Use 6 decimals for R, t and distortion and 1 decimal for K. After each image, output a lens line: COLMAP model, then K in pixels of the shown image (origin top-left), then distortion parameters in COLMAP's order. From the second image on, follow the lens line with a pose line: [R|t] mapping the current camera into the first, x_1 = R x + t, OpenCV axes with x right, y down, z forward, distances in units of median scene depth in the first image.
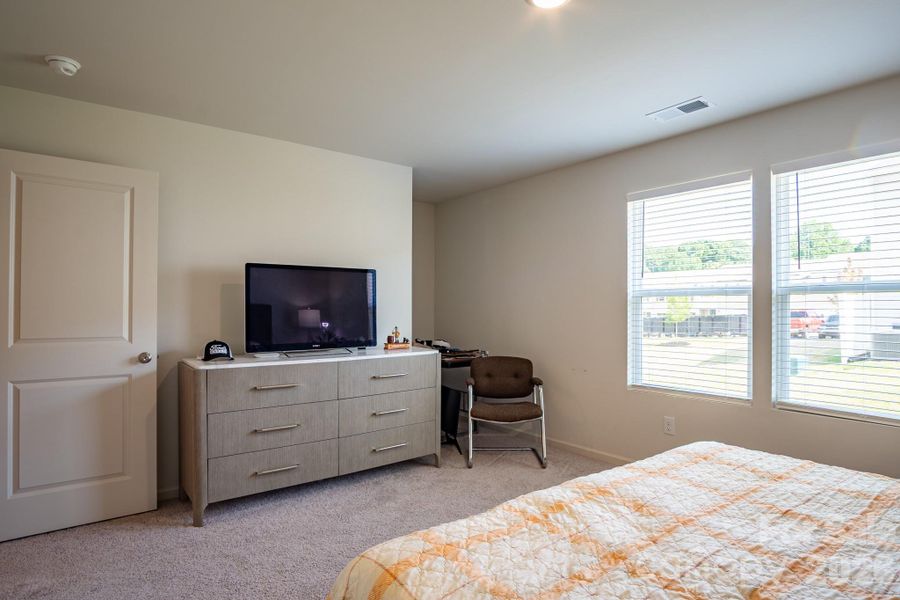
lens RADIAL K [[496.3, 0, 450.0], [0, 496.3, 300.0], [0, 0, 1]] dist [-0.001551, 0.000264]
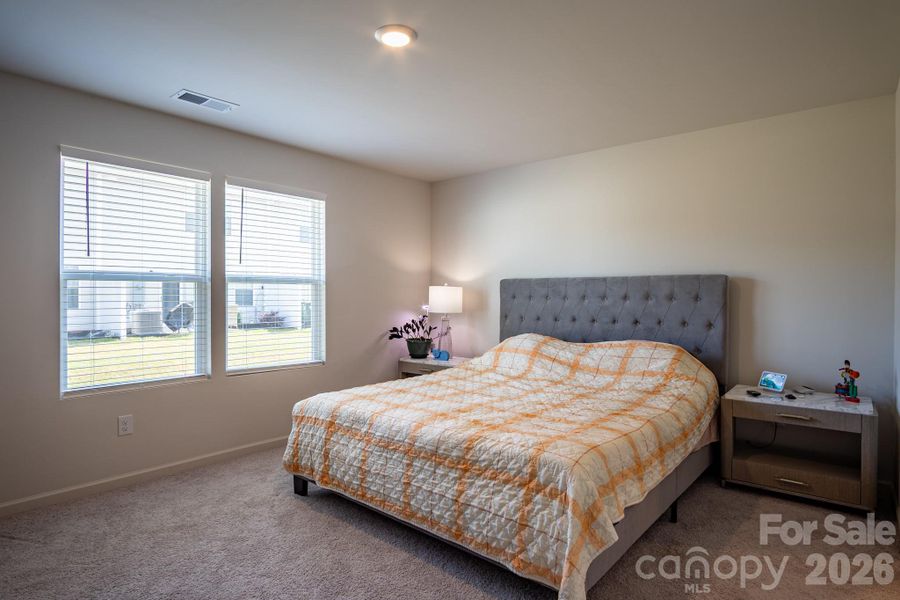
lens RADIAL K [[506.9, 0, 450.2], [0, 506.9, 277.5], [0, 0, 1]] dist [-0.024095, 0.003053]
pose [[-0.217441, 0.037149, 0.975366, -0.579128], [-0.009515, 0.999147, -0.040176, 0.018274], [-0.976027, -0.018017, -0.216902, 0.637970]]
